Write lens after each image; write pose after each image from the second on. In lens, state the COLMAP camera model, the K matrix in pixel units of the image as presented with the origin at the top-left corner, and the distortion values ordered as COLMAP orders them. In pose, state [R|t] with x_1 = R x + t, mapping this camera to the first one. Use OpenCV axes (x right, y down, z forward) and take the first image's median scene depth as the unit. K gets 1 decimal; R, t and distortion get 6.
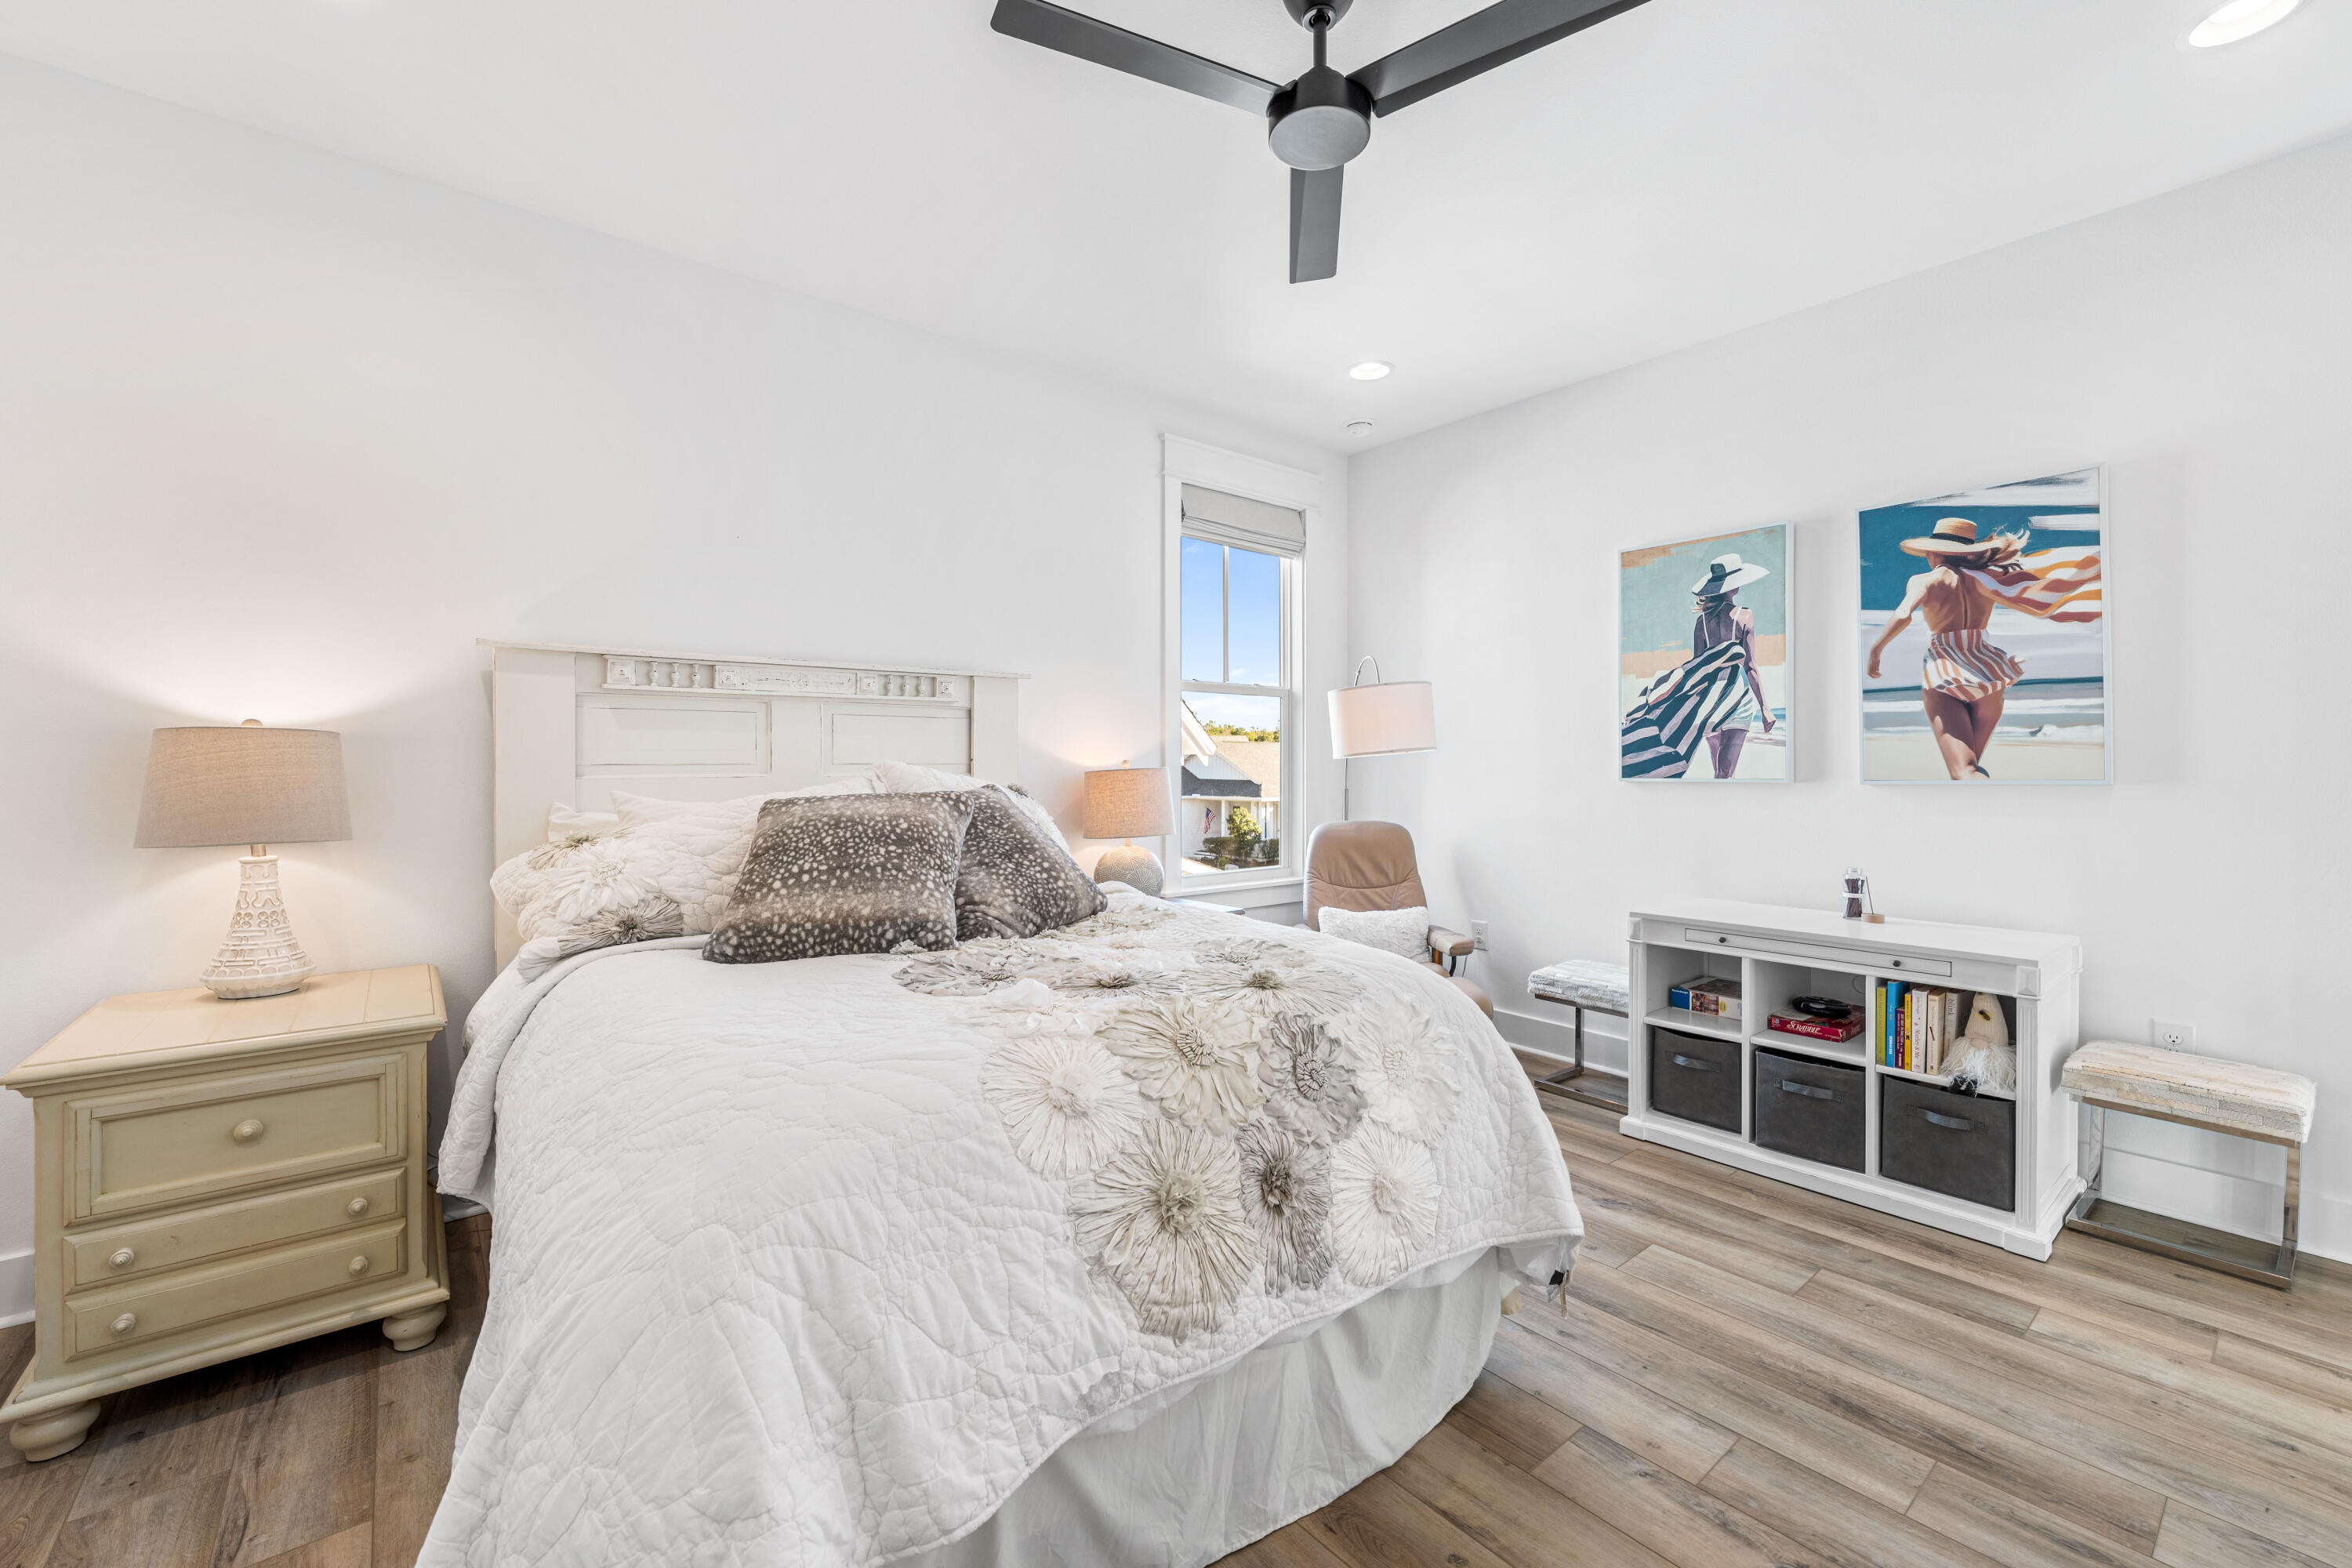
lens RADIAL K [[962.5, 0, 1170.2], [0, 962.5, 776.0], [0, 0, 1]] dist [0.000228, -0.000303]
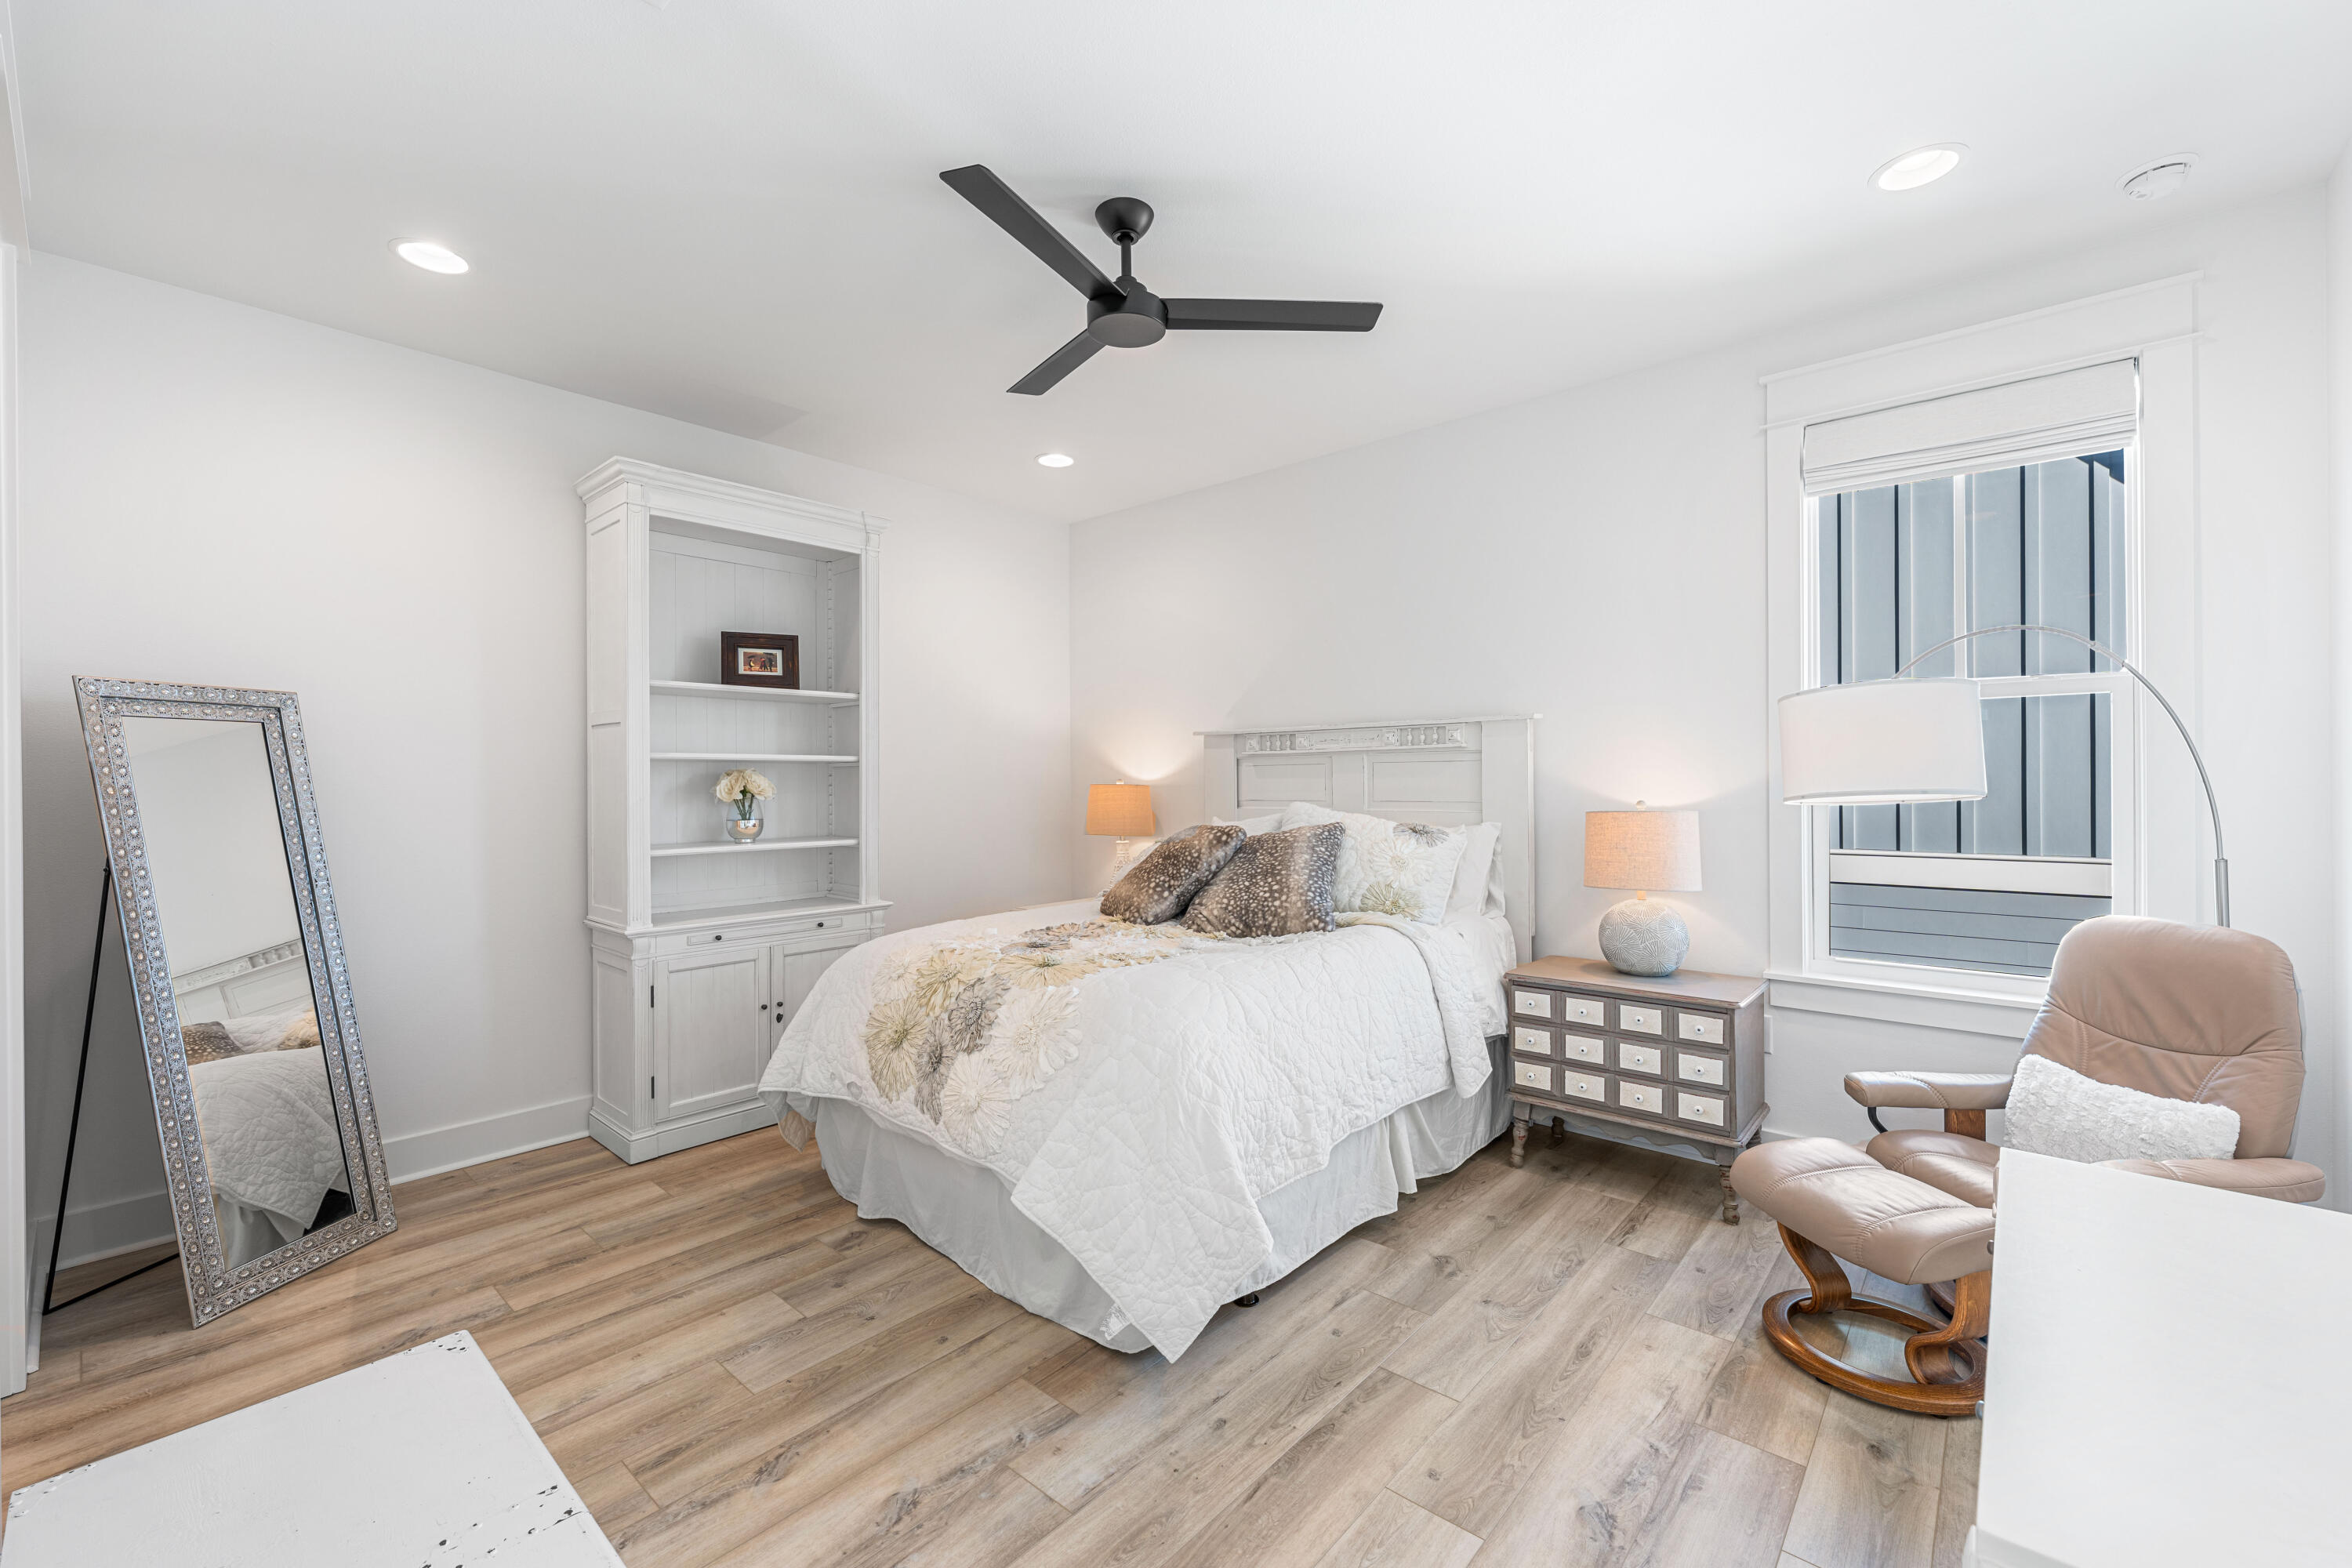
lens RADIAL K [[962.5, 0, 1170.2], [0, 962.5, 776.0], [0, 0, 1]] dist [0.000228, -0.000303]
pose [[0.161620, -0.003984, -0.986845, 1.233002], [-0.002876, 0.999986, -0.004508, -0.055132], [0.986849, 0.003567, 0.161606, 0.724737]]
